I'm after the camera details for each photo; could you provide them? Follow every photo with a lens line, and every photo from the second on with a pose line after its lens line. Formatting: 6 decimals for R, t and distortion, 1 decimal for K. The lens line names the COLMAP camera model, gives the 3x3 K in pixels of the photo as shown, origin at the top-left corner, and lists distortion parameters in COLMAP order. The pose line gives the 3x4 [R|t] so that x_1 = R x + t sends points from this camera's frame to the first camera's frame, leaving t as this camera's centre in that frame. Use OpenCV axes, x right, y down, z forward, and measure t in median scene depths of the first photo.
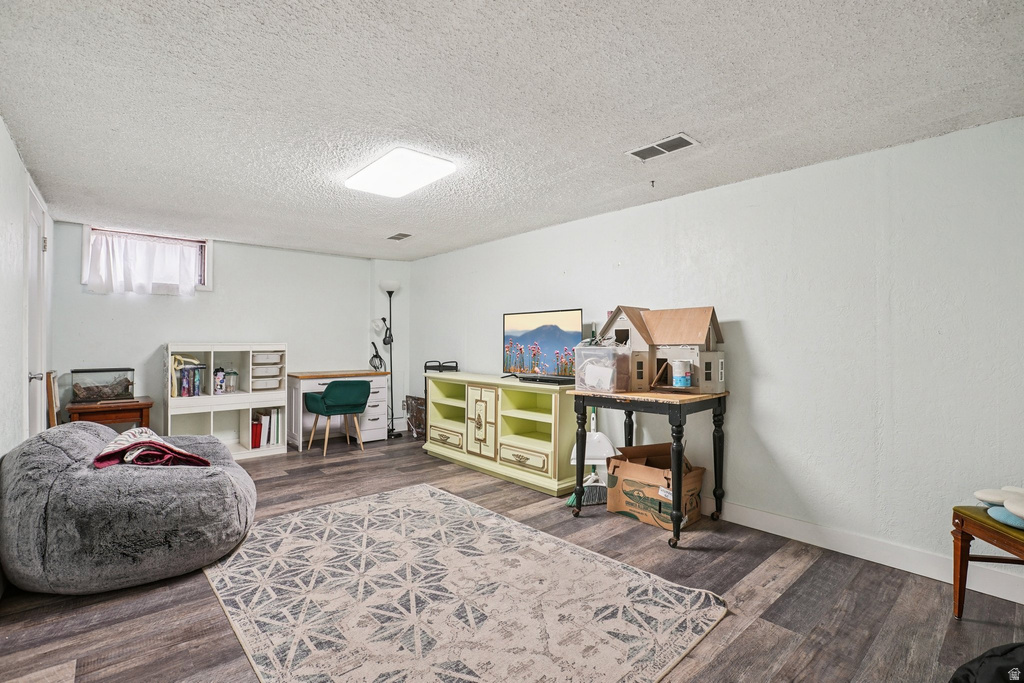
lens RADIAL K [[479.4, 0, 517.9], [0, 479.4, 338.0], [0, 0, 1]] dist [-0.034701, 0.003669]
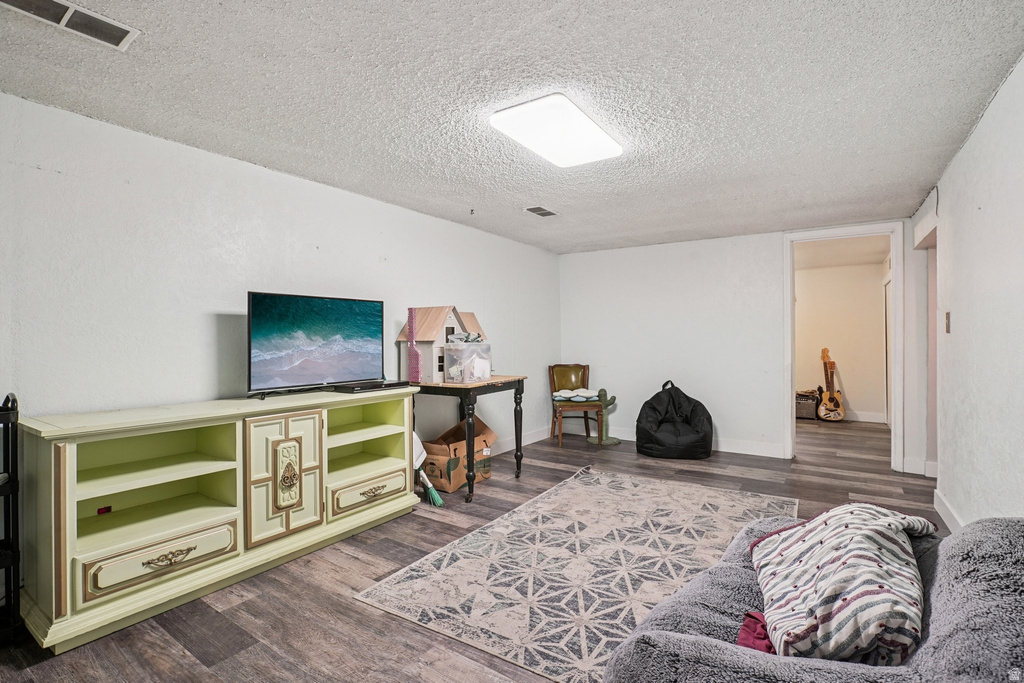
lens RADIAL K [[479.4, 0, 514.4], [0, 479.4, 342.2], [0, 0, 1]] dist [-0.034701, 0.003669]
pose [[-0.257370, -0.008286, 0.966278, -0.999656], [-0.012784, 0.999905, 0.005169, 0.008909], [-0.966229, -0.011022, -0.257451, 1.257448]]
